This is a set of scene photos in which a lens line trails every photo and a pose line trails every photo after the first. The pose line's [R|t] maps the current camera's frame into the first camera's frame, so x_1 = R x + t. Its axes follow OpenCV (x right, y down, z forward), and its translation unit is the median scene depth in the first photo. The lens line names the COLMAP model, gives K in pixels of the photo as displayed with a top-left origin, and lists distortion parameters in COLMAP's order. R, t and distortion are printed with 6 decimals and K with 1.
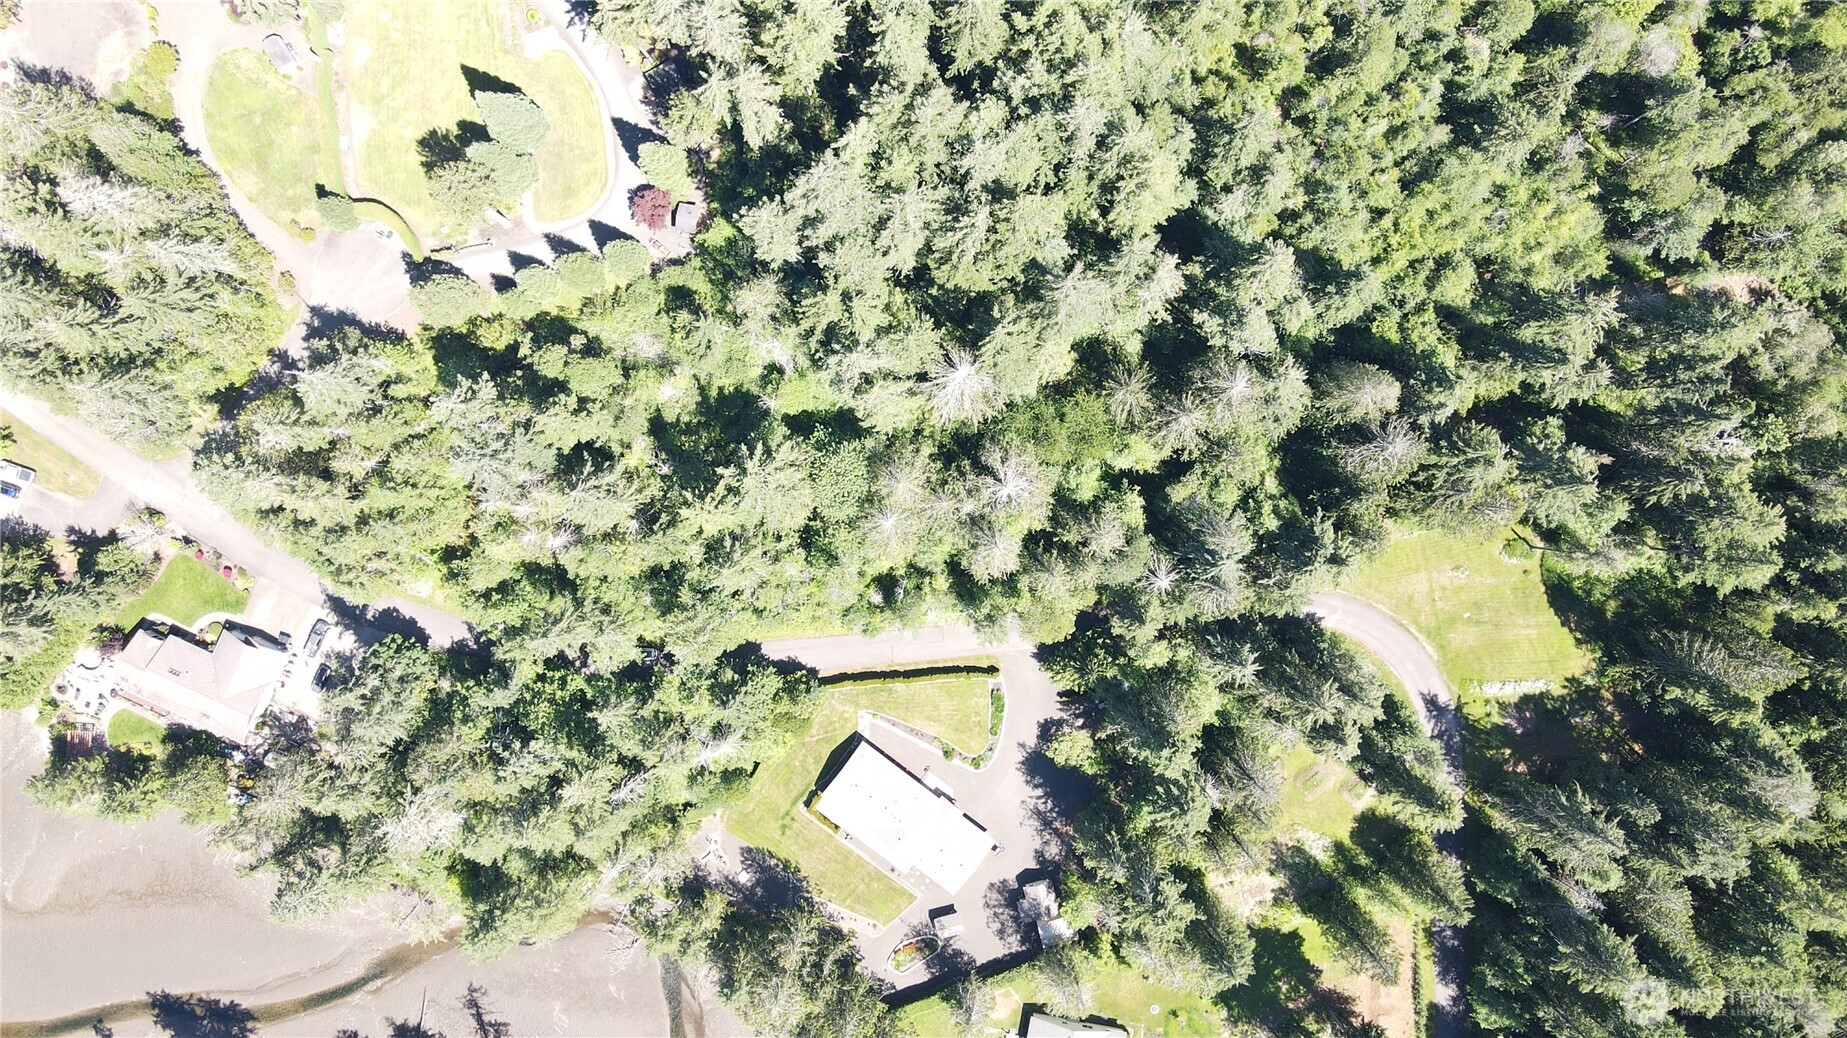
lens RADIAL K [[1361.6, 0, 914.9], [0, 1361.6, 509.3], [0, 0, 1]] dist [0.012231, 0.007546]
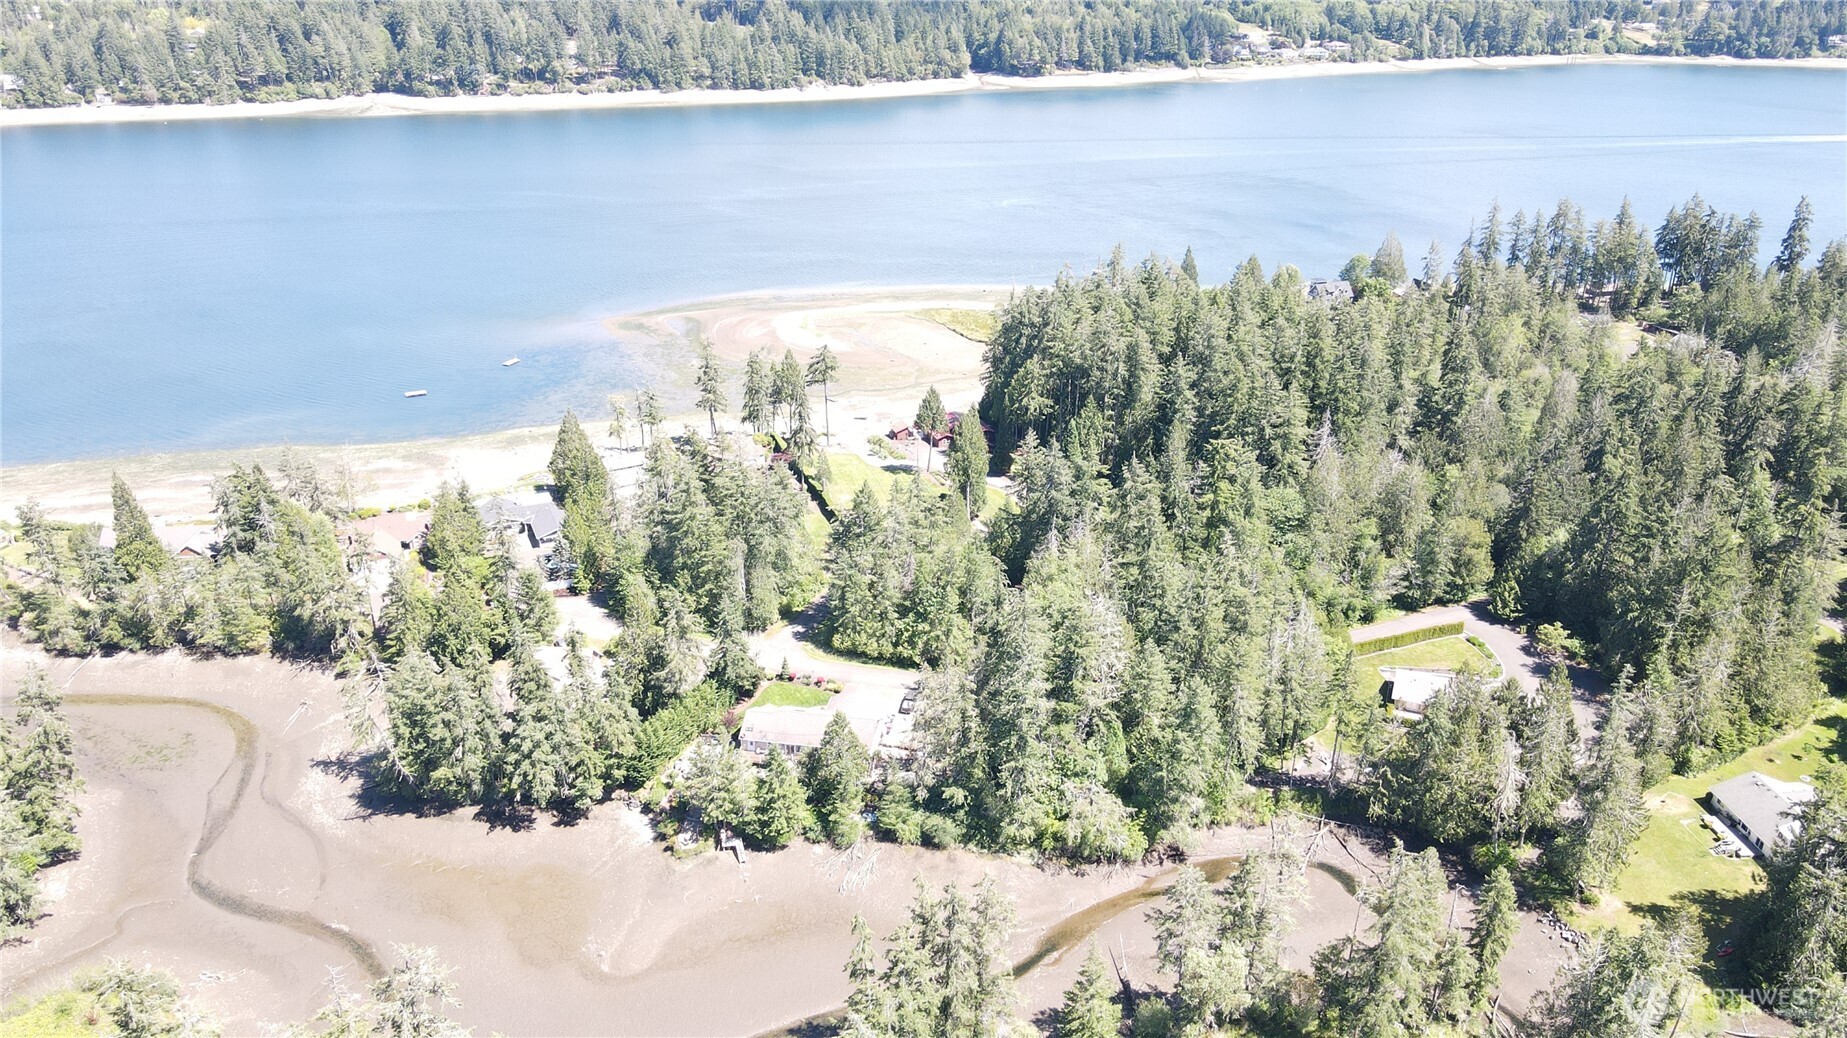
lens RADIAL K [[1361.6, 0, 934.3], [0, 1361.6, 520.1], [0, 0, 1]] dist [0.012231, 0.007546]
pose [[0.962132, -0.089799, 0.257367, -0.721513], [0.272254, 0.362991, -0.891132, 1.078505], [-0.013399, 0.927456, 0.373693, 0.472533]]
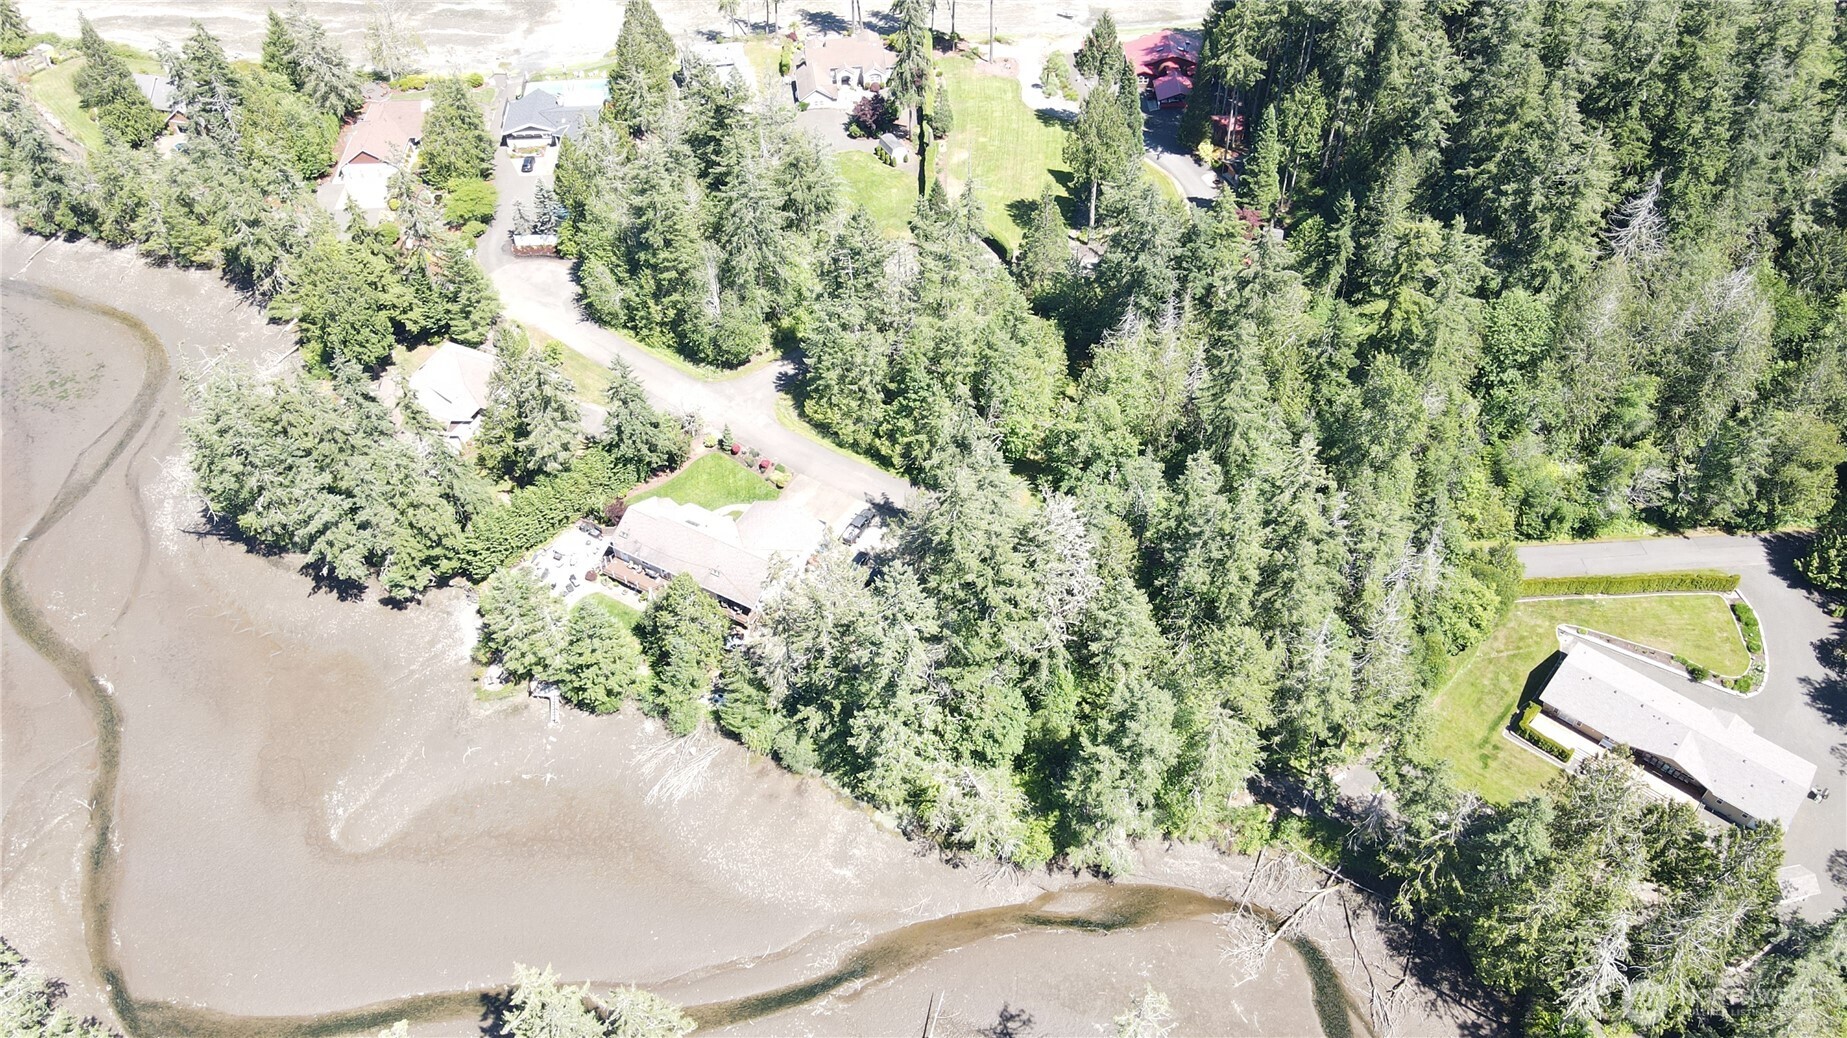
lens RADIAL K [[1361.6, 0, 930.6], [0, 1361.6, 521.4], [0, 0, 1]] dist [0.012231, 0.007546]
pose [[0.997693, 0.054718, -0.040186, -0.378167], [-0.066863, 0.689397, -0.721291, 0.710956], [-0.011764, 0.722314, 0.691465, 0.451849]]
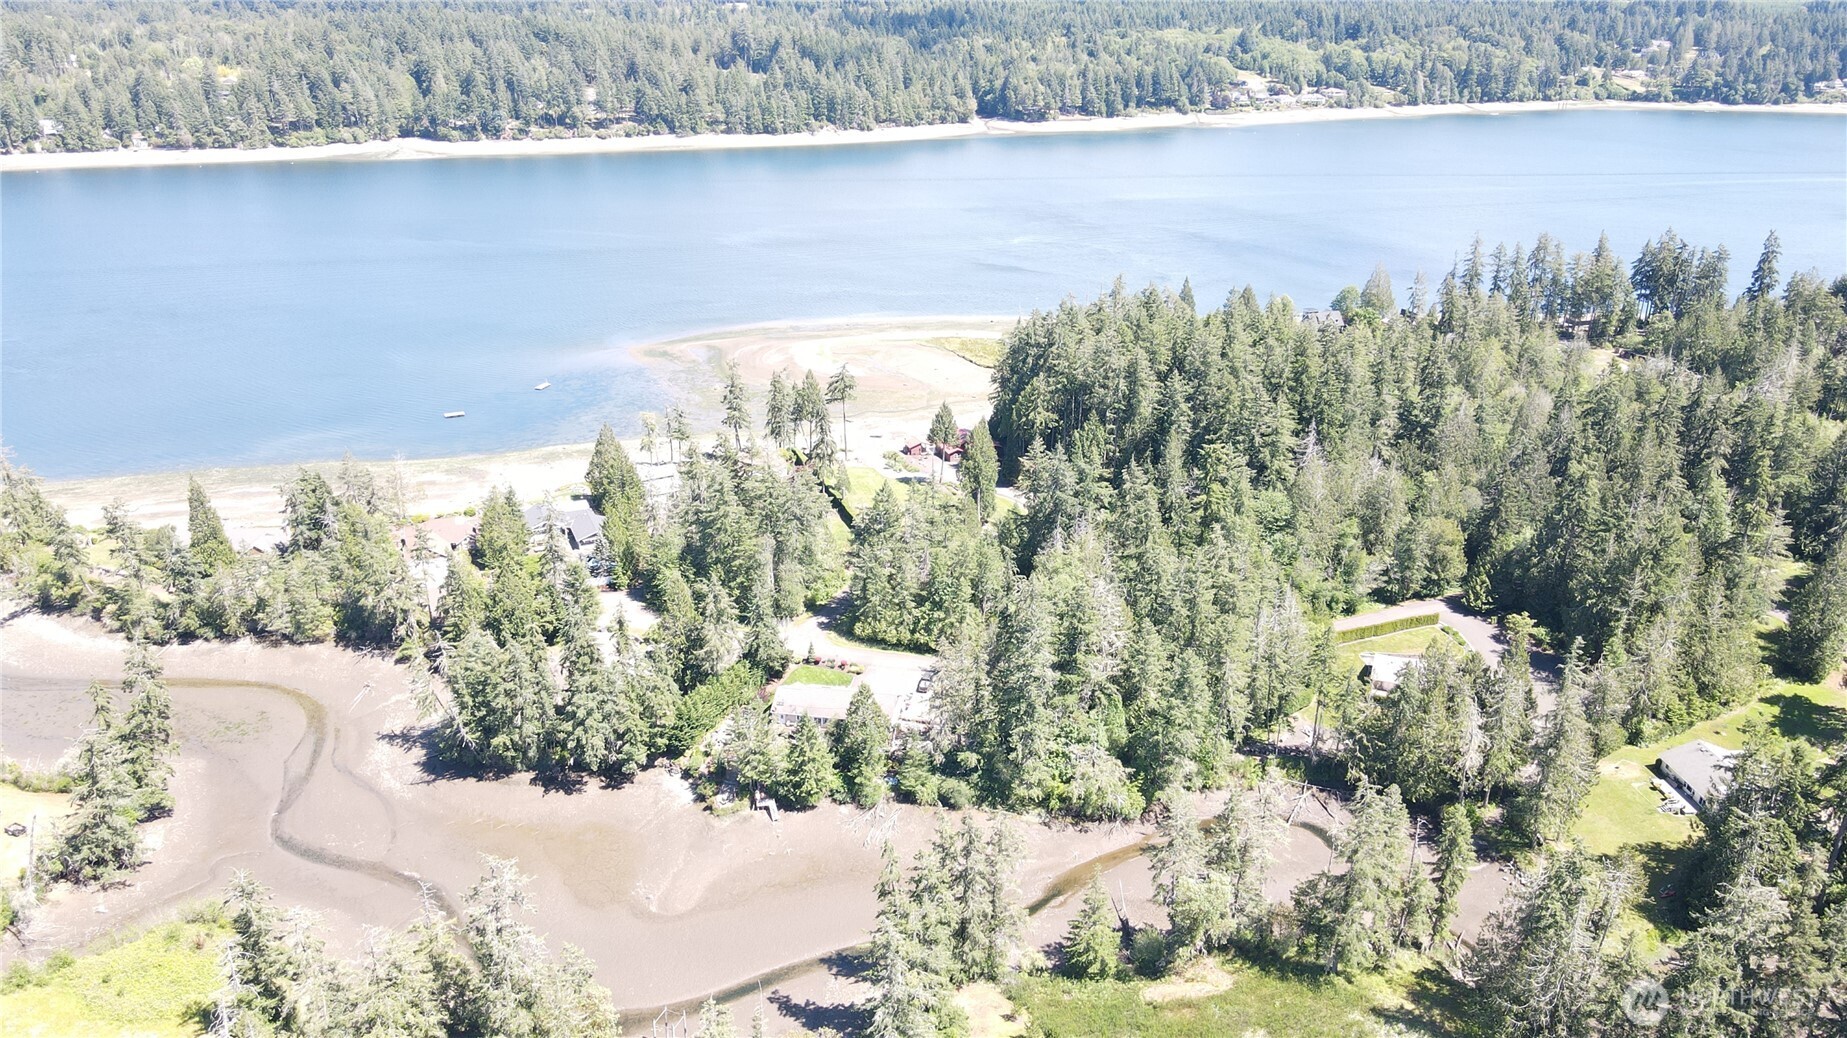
lens RADIAL K [[1361.6, 0, 935.3], [0, 1361.6, 518.7], [0, 0, 1]] dist [0.012231, 0.007546]
pose [[0.962975, -0.080808, 0.257195, -0.760752], [0.269287, 0.333621, -0.903428, 1.184655], [-0.012801, 0.939237, 0.343029, 0.475614]]
